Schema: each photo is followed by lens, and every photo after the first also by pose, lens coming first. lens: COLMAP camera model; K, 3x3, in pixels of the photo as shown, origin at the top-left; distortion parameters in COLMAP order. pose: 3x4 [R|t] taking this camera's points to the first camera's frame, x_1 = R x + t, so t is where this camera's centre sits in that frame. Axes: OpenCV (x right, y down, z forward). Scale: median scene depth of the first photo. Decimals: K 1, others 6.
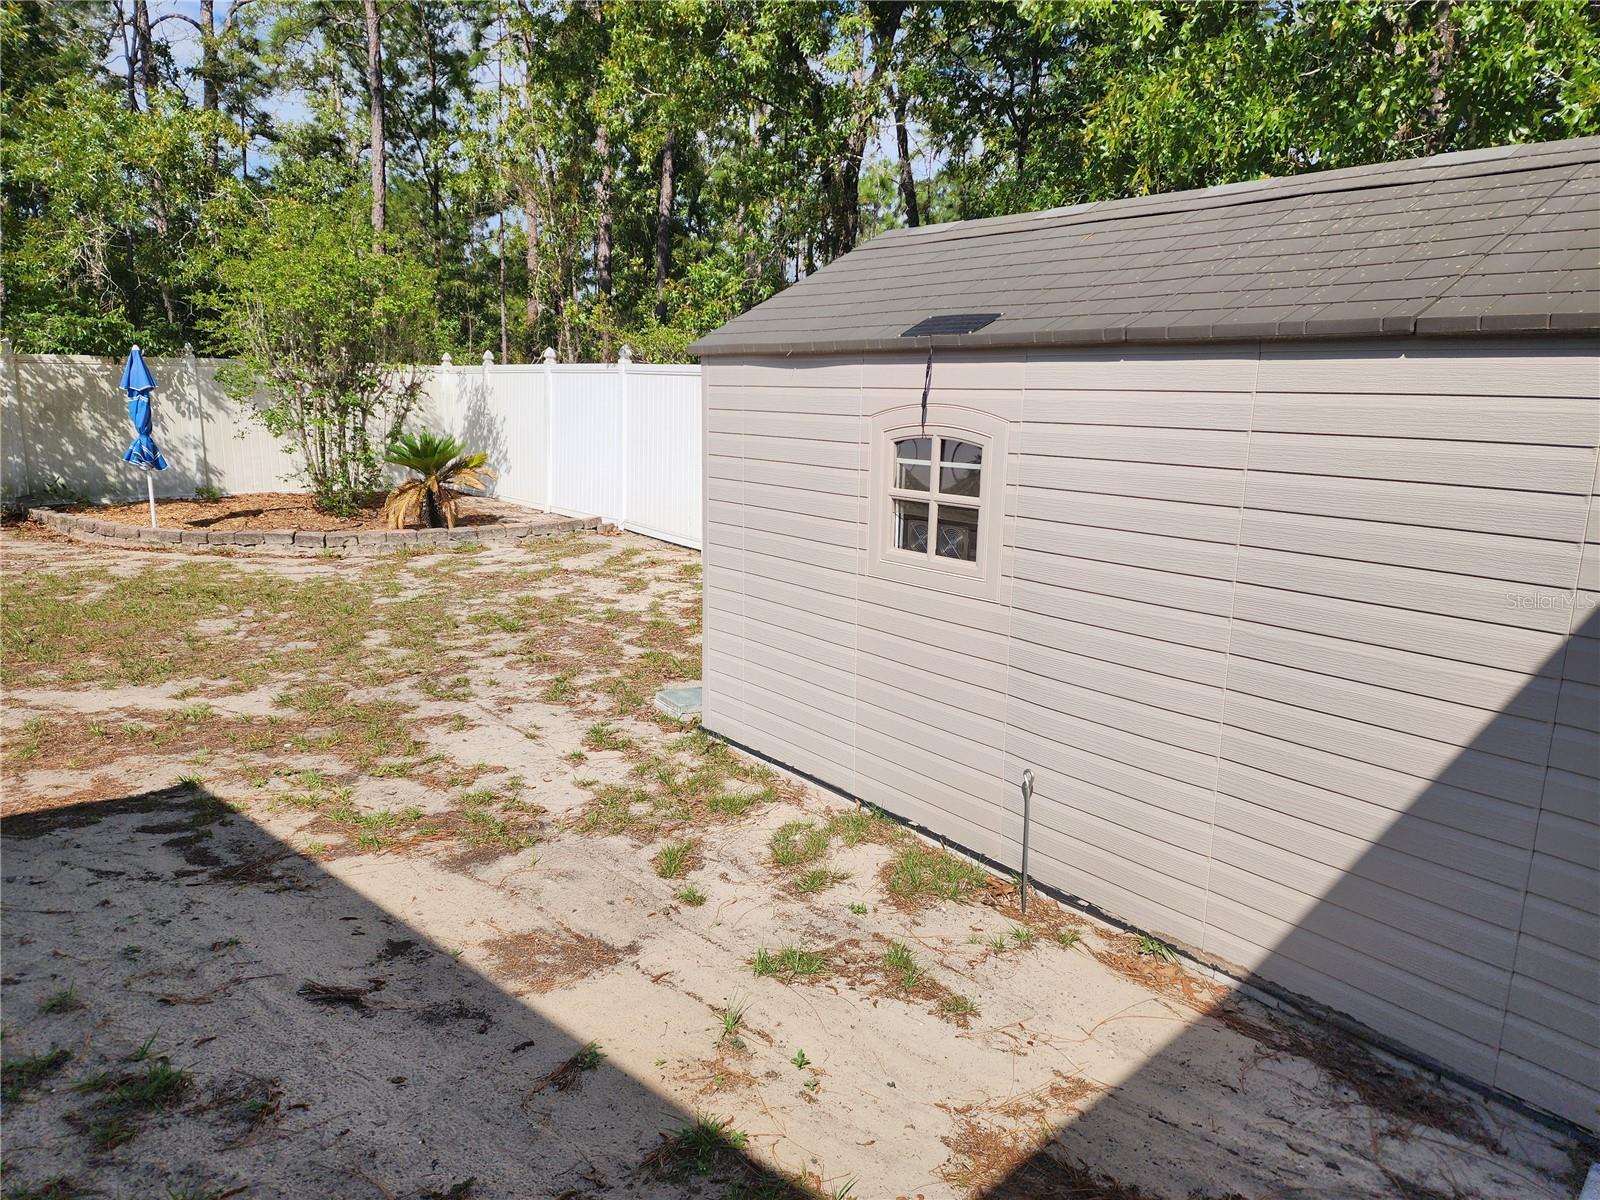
lens RADIAL K [[1063.0, 0, 797.6], [0, 1063.0, 588.6], [0, 0, 1]] dist [0.084087, -0.076718]
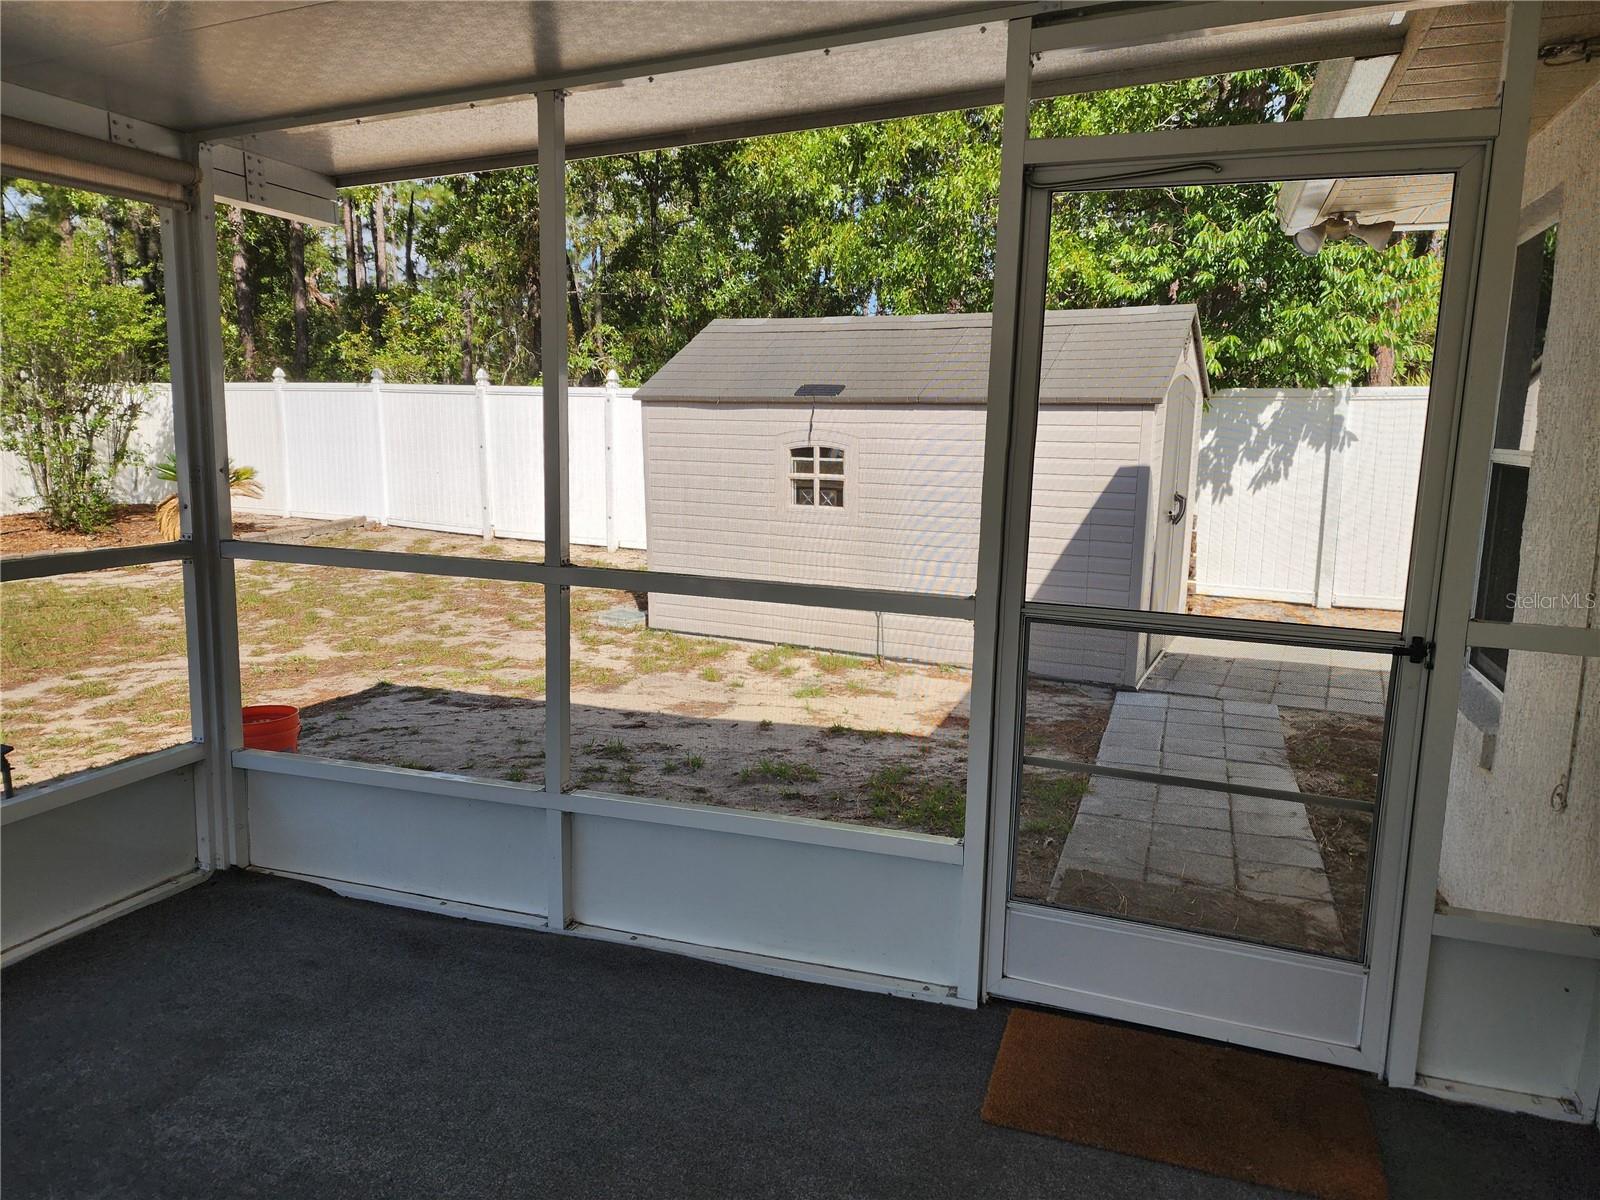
lens RADIAL K [[1063.0, 0, 801.8], [0, 1063.0, 593.2], [0, 0, 1]] dist [0.084087, -0.076718]
pose [[0.910718, -0.103255, 0.399914, -0.247194], [0.096149, 0.994647, 0.037852, 0.018417], [-0.401681, 0.003979, 0.915771, -0.278218]]
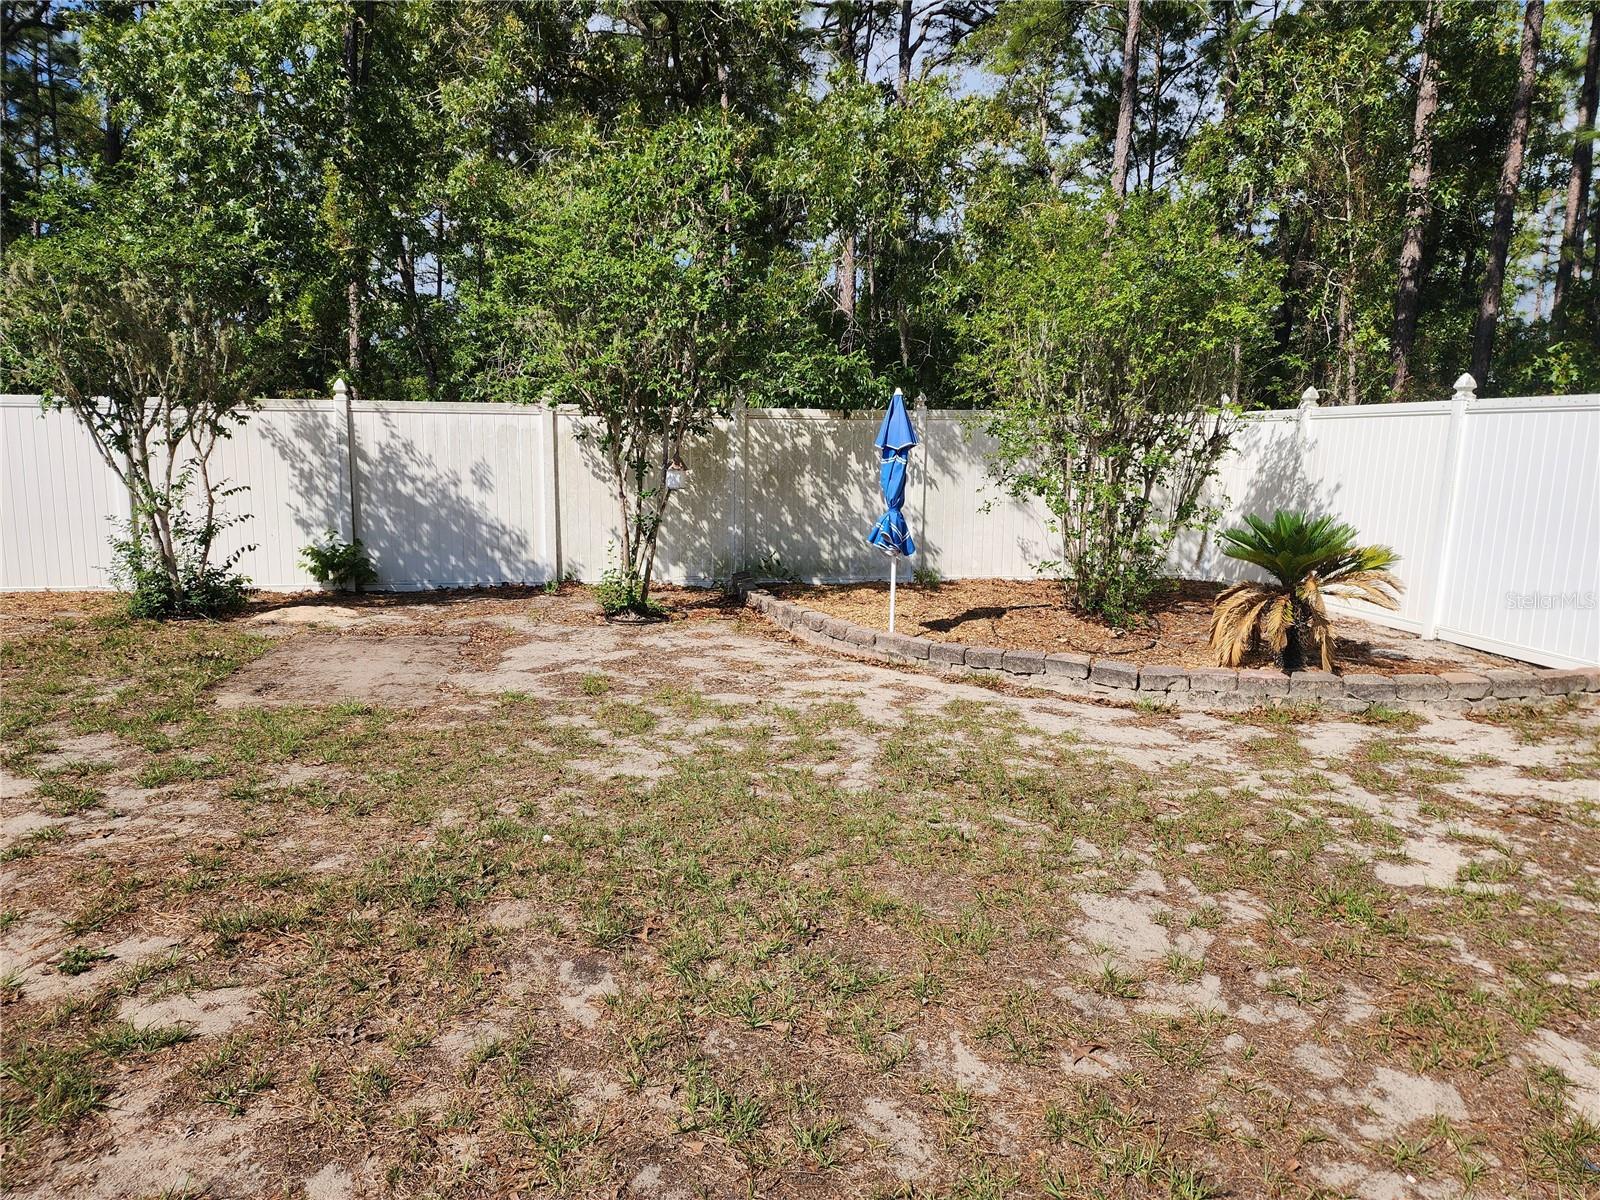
lens RADIAL K [[1063.0, 0, 803.5], [0, 1063.0, 588.4], [0, 0, 1]] dist [0.084087, -0.076718]
pose [[0.870131, 0.061762, -0.488935, -0.295360], [-0.088073, 0.995632, -0.030971, -0.059071], [0.484887, 0.070011, 0.871770, 0.337622]]
